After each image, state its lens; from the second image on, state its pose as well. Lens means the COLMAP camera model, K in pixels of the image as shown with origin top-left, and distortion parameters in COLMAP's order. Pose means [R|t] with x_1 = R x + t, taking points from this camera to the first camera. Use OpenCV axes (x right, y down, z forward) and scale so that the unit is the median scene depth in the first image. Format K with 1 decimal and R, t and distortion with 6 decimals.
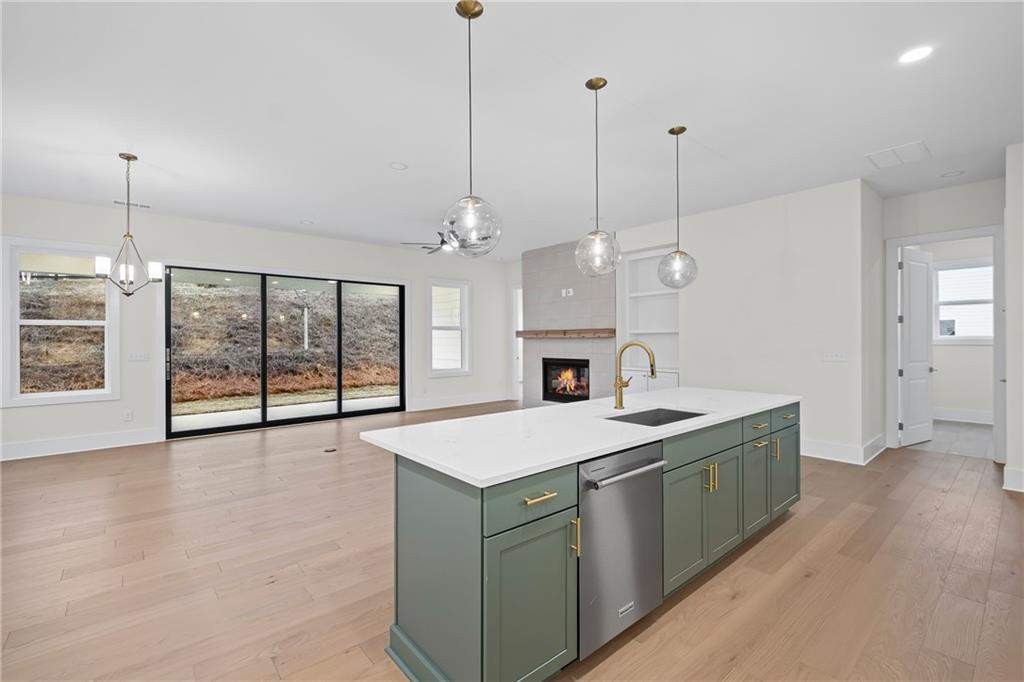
lens RADIAL K [[453.2, 0, 512.2], [0, 453.2, 340.7], [0, 0, 1]] dist [-0.002324, -0.000290]
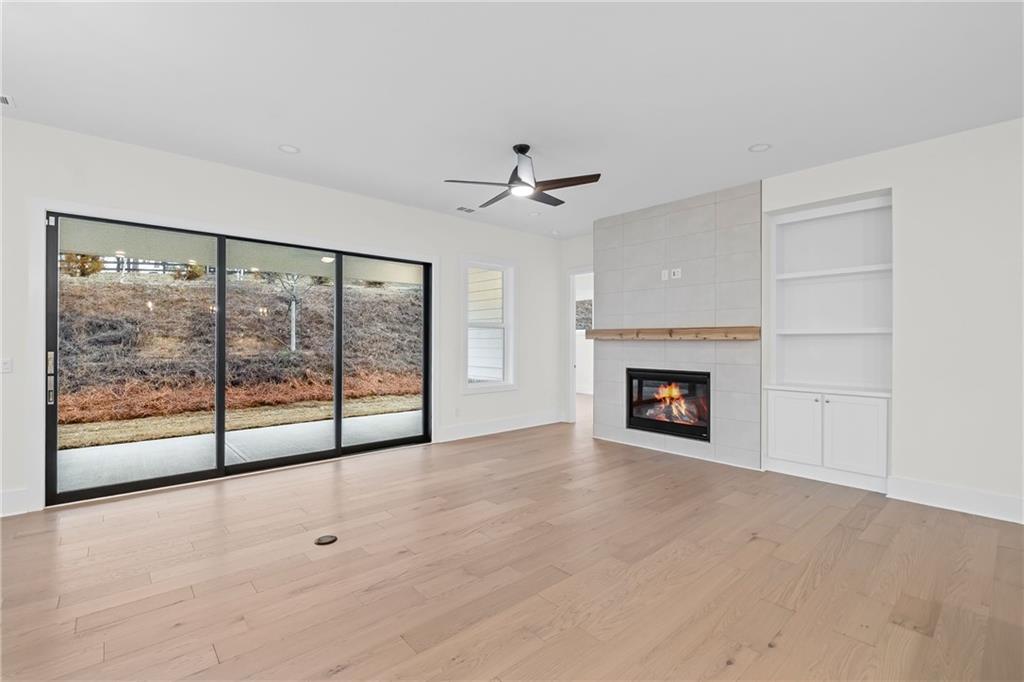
lens RADIAL K [[453.2, 0, 510.8], [0, 453.2, 341.9], [0, 0, 1]] dist [-0.002324, -0.000290]
pose [[0.999840, 0.008835, 0.015555, -0.115264], [-0.008815, 0.999960, -0.001335, -0.000353], [-0.015566, 0.001197, 0.999878, 0.272900]]
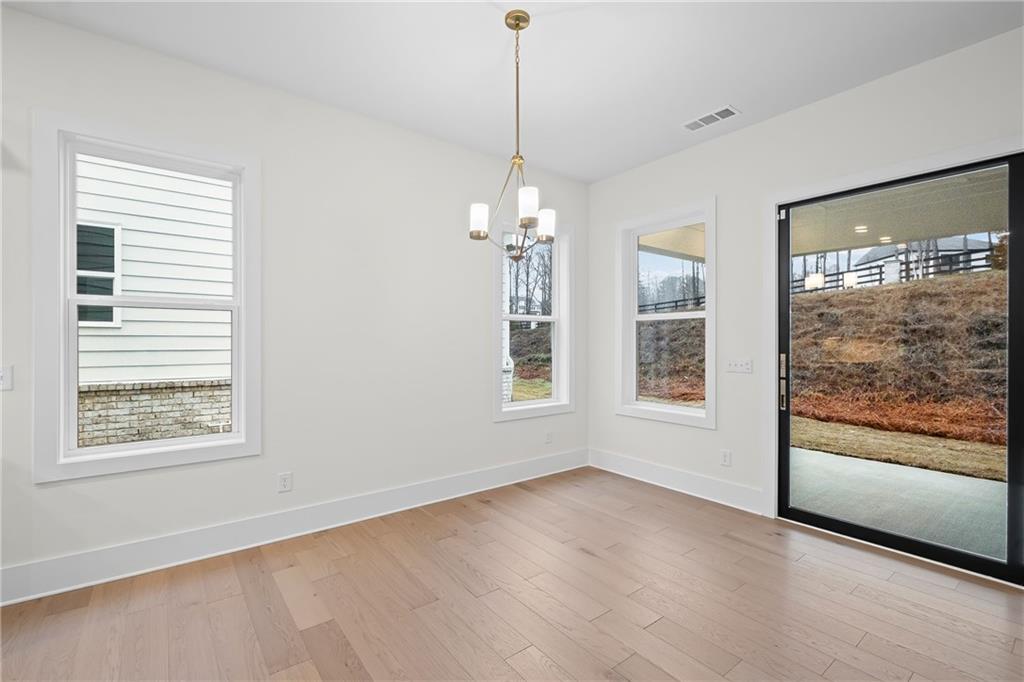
lens RADIAL K [[453.2, 0, 505.8], [0, 453.2, 341.1], [0, 0, 1]] dist [-0.002324, -0.000290]
pose [[-0.064986, 0.004722, -0.997875, -0.125710], [-0.004695, 0.999976, 0.005037, 0.000046], [0.997875, 0.005012, -0.064963, 0.475100]]
